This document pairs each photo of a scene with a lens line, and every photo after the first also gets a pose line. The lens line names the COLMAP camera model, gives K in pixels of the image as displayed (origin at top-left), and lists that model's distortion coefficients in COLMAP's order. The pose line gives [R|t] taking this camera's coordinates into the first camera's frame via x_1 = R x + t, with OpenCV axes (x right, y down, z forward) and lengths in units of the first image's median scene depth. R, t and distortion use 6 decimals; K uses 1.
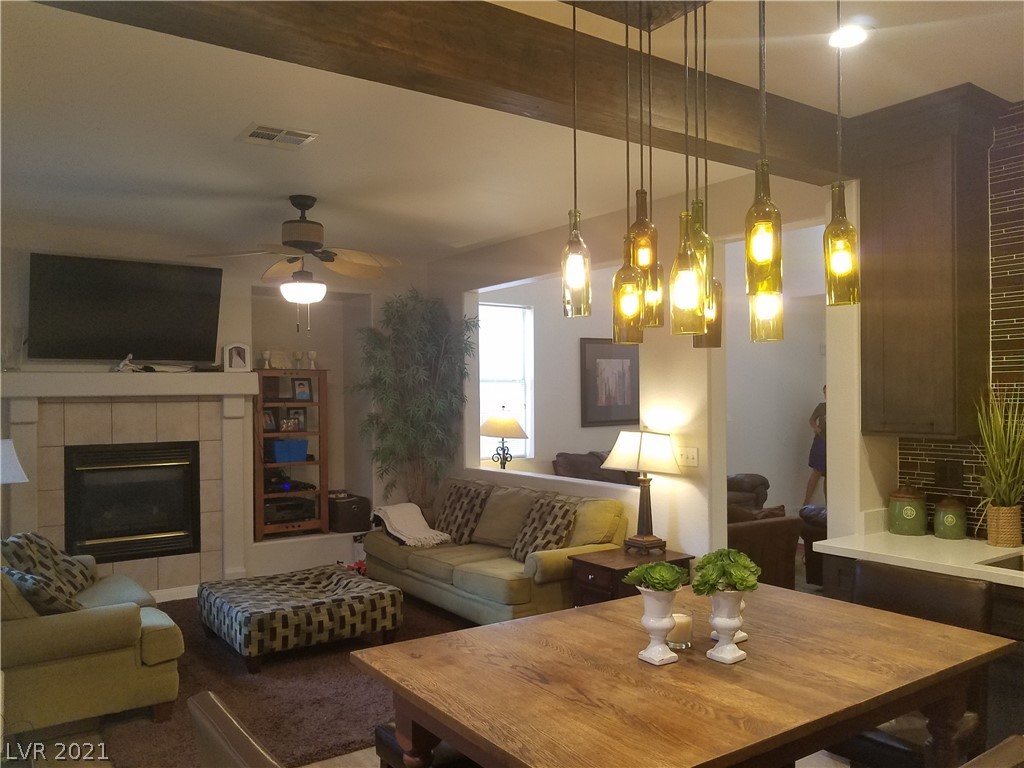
lens RADIAL K [[819.8, 0, 512.0], [0, 819.8, 399.4], [0, 0, 1]] dist [0.032976, 0.000907]
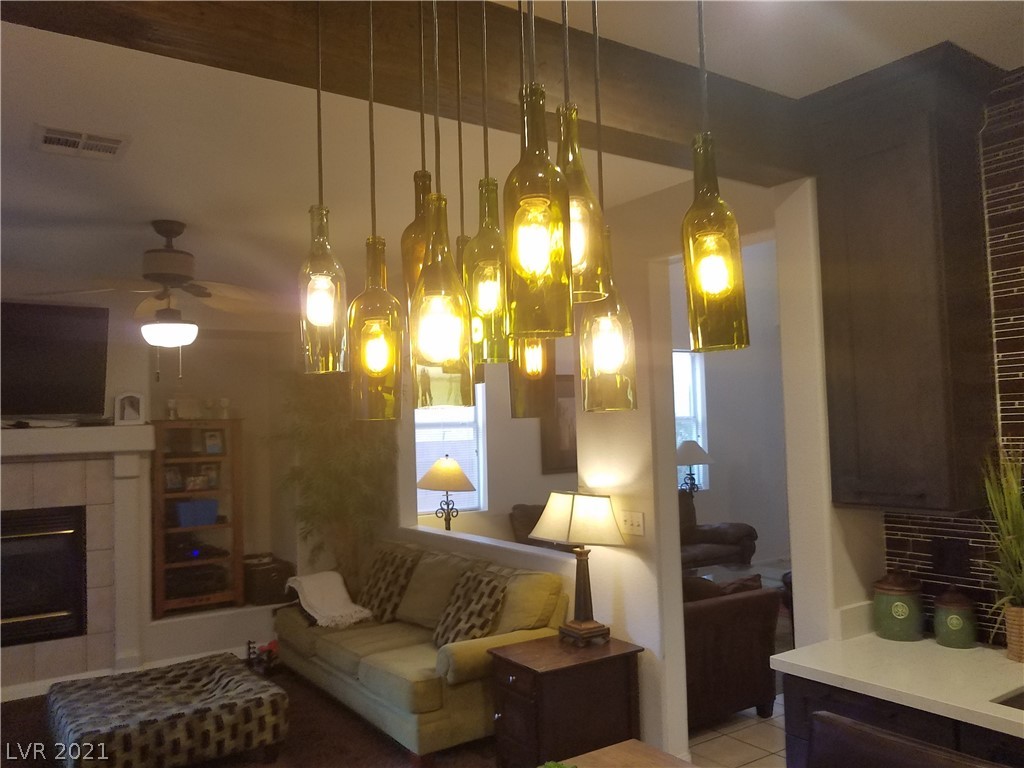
lens RADIAL K [[792.7, 0, 512.0], [0, 792.7, 384.0], [0, 0, 1]] dist [0.027561, -0.005299]
pose [[0.999410, -0.020364, -0.027676, 0.116792], [0.018823, 0.998318, -0.054836, -0.027286], [0.028746, 0.054283, 0.998112, 0.194436]]
